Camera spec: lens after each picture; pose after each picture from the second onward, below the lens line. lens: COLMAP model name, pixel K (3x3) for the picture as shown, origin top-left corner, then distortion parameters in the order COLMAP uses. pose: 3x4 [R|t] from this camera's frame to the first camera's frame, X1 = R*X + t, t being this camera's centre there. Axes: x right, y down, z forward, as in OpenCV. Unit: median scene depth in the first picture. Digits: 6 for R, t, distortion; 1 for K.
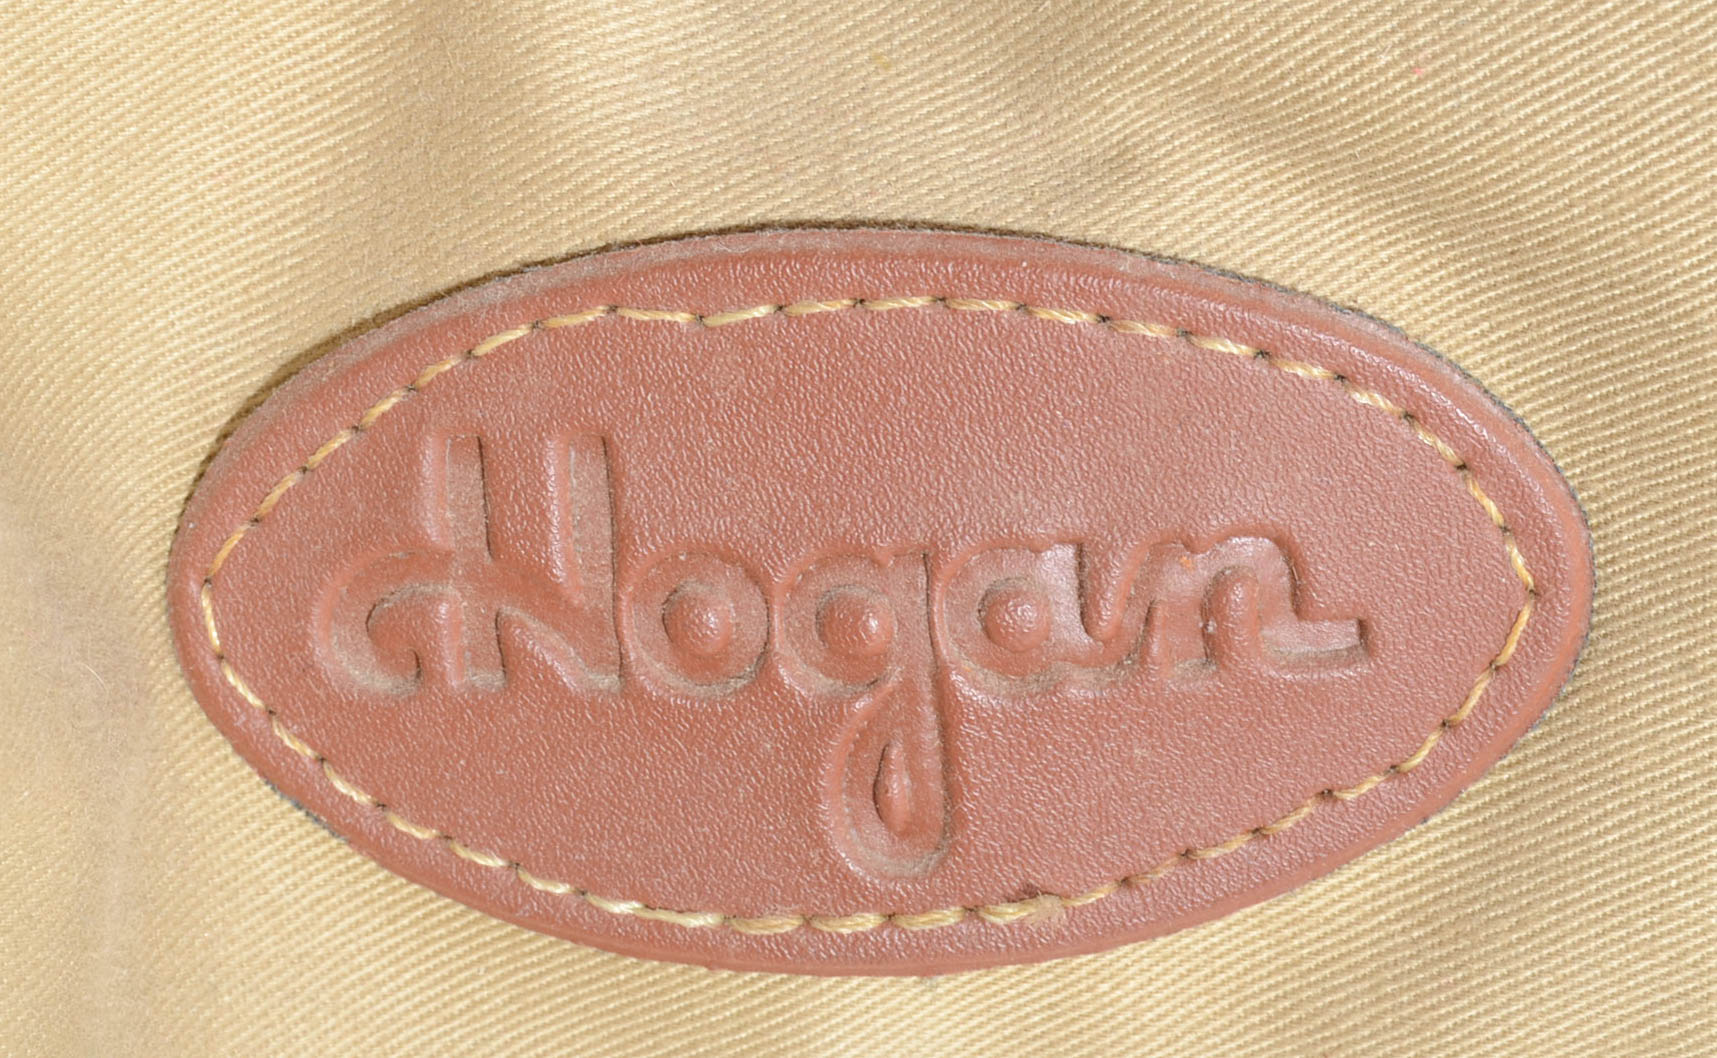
lens RADIAL K [[5470.8, 0, 857.3], [0, 5470.8, 529.6], [0, 0, 1]] dist [0.023159, 0.000000]
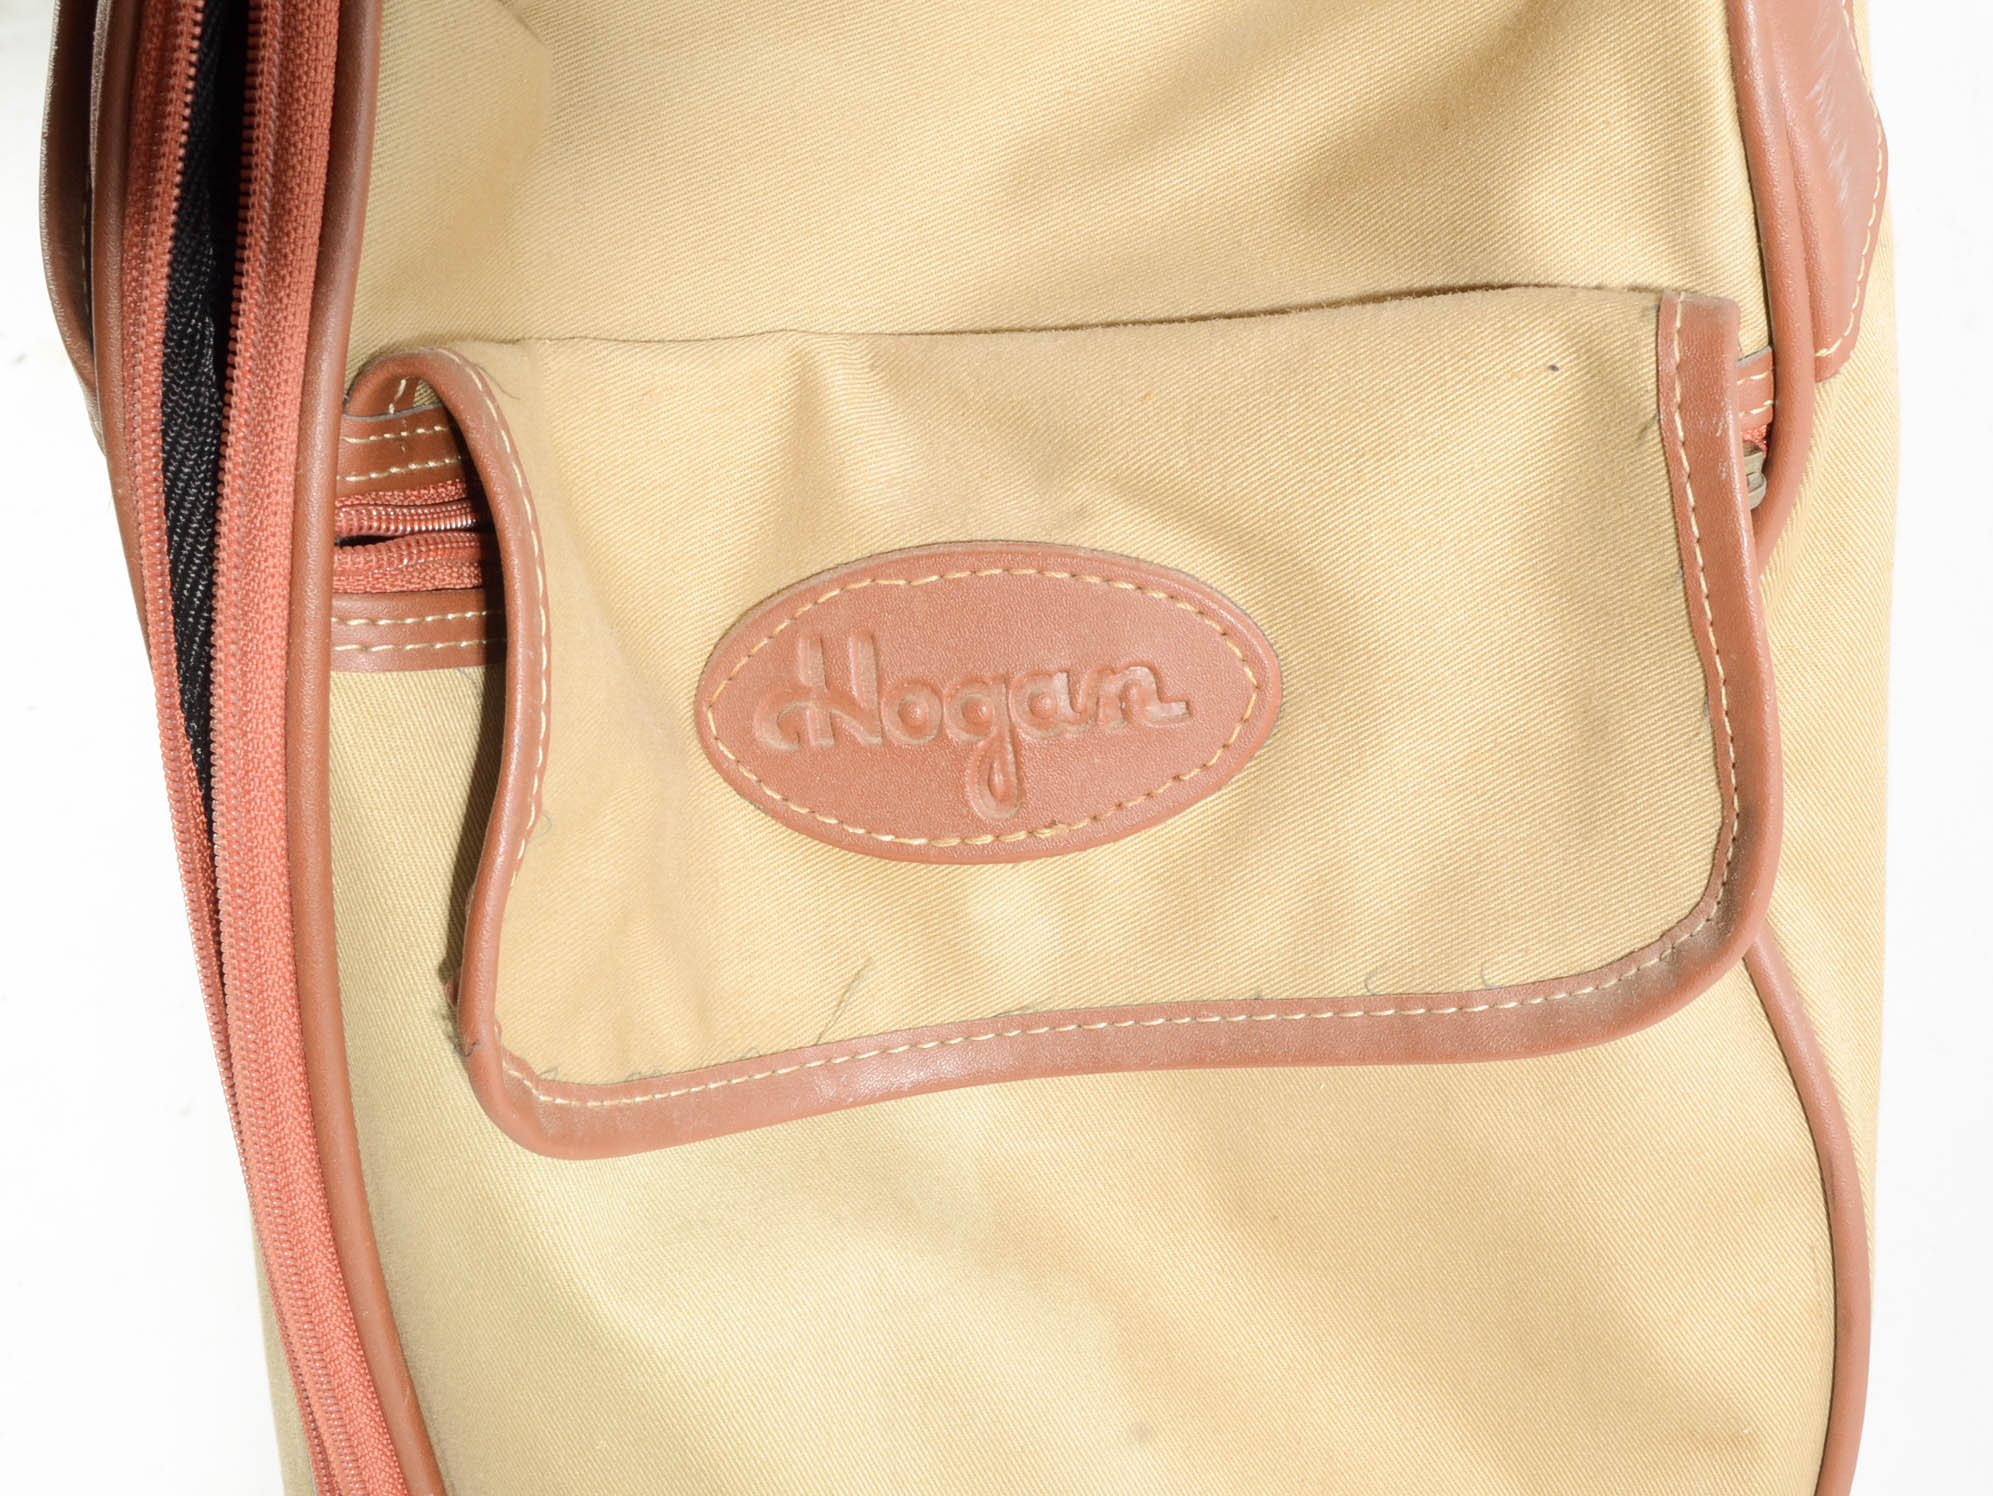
lens RADIAL K [[2961.7, 0, 998.7], [0, 2961.7, 746.6], [0, 0, 1]] dist [-0.003434, 0.000000]
pose [[0.999032, -0.021320, -0.038466, 0.058278], [0.019813, 0.999037, -0.039139, 0.083887], [0.039264, 0.038339, 0.998493, -0.293726]]
